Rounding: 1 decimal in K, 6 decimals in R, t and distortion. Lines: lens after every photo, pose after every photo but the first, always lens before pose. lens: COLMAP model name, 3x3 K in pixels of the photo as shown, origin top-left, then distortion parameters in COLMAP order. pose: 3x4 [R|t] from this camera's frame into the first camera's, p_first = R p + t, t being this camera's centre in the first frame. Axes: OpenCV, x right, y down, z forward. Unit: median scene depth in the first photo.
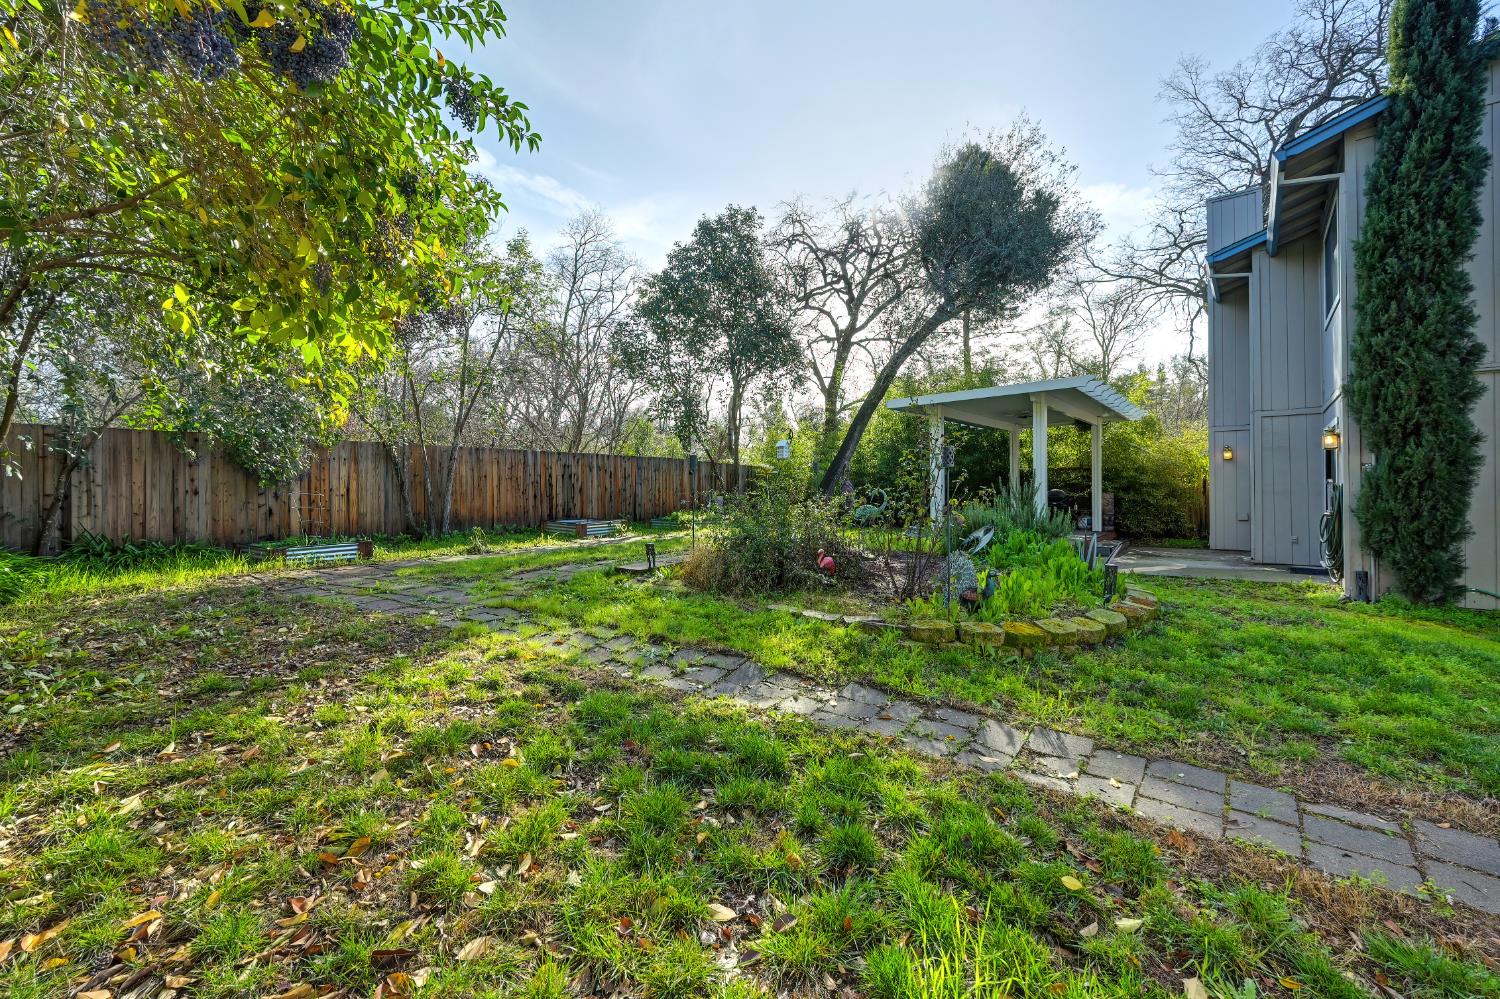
lens RADIAL K [[596.4, 0, 750.0], [0, 596.4, 499.5], [0, 0, 1]] dist [-0.000459, 0.000093]
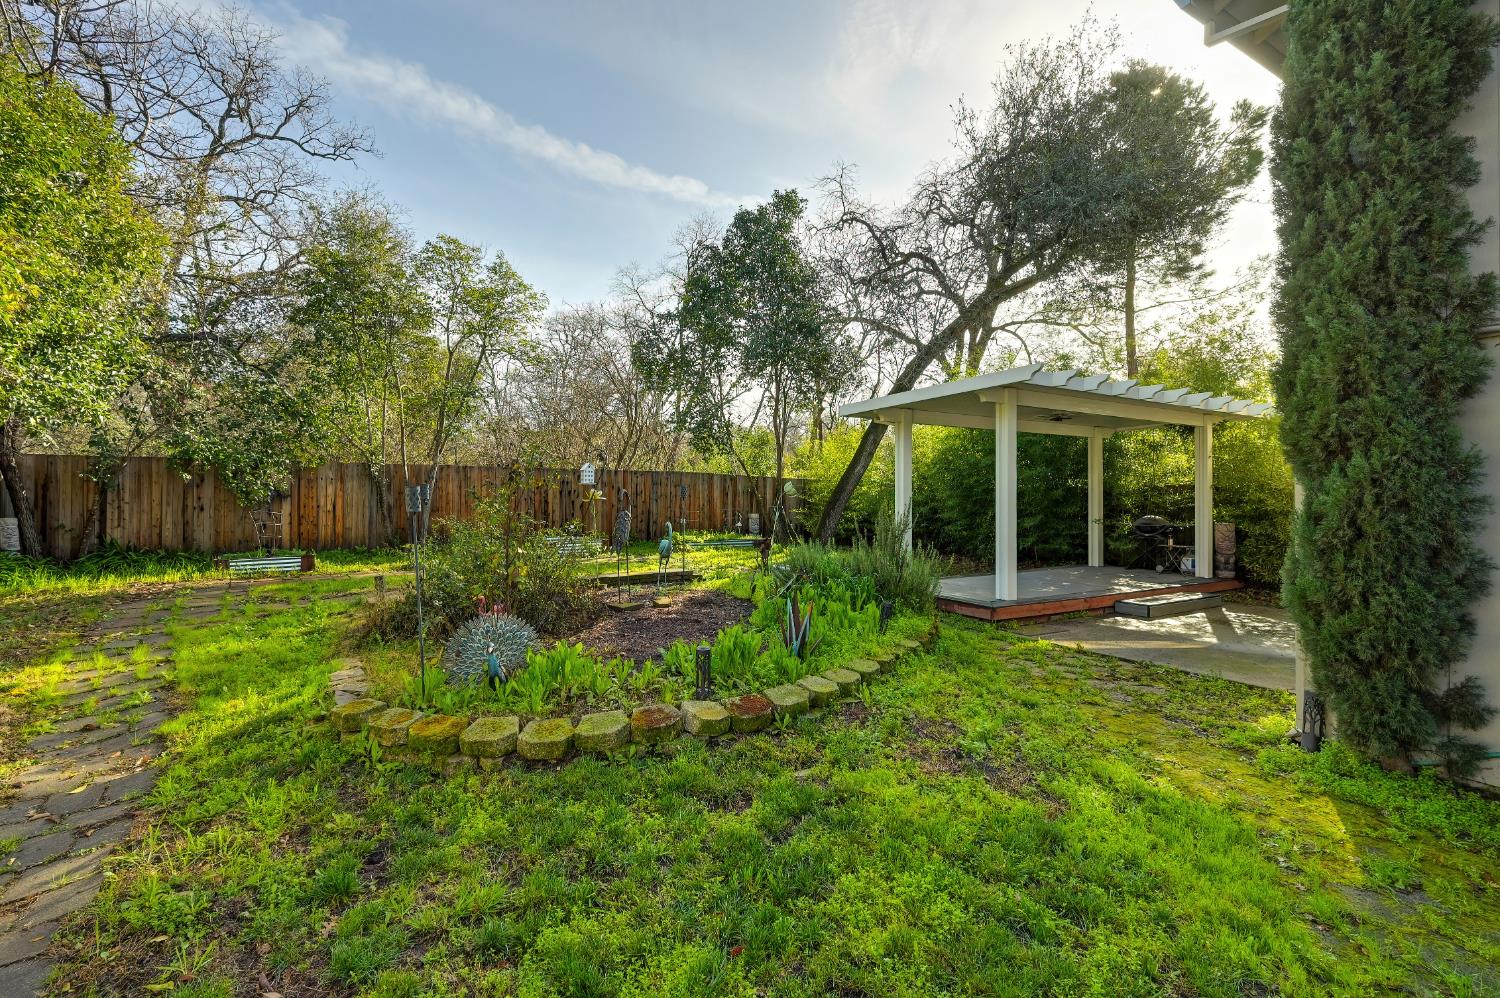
lens RADIAL K [[634.8, 0, 750.0], [0, 634.8, 499.0], [0, 0, 1]] dist [0.001399, 0.000066]
pose [[0.937622, 0.011609, -0.347463, 0.354564], [-0.016046, 0.999822, -0.009895, -0.023627], [0.347287, 0.014853, 0.937641, 0.120576]]
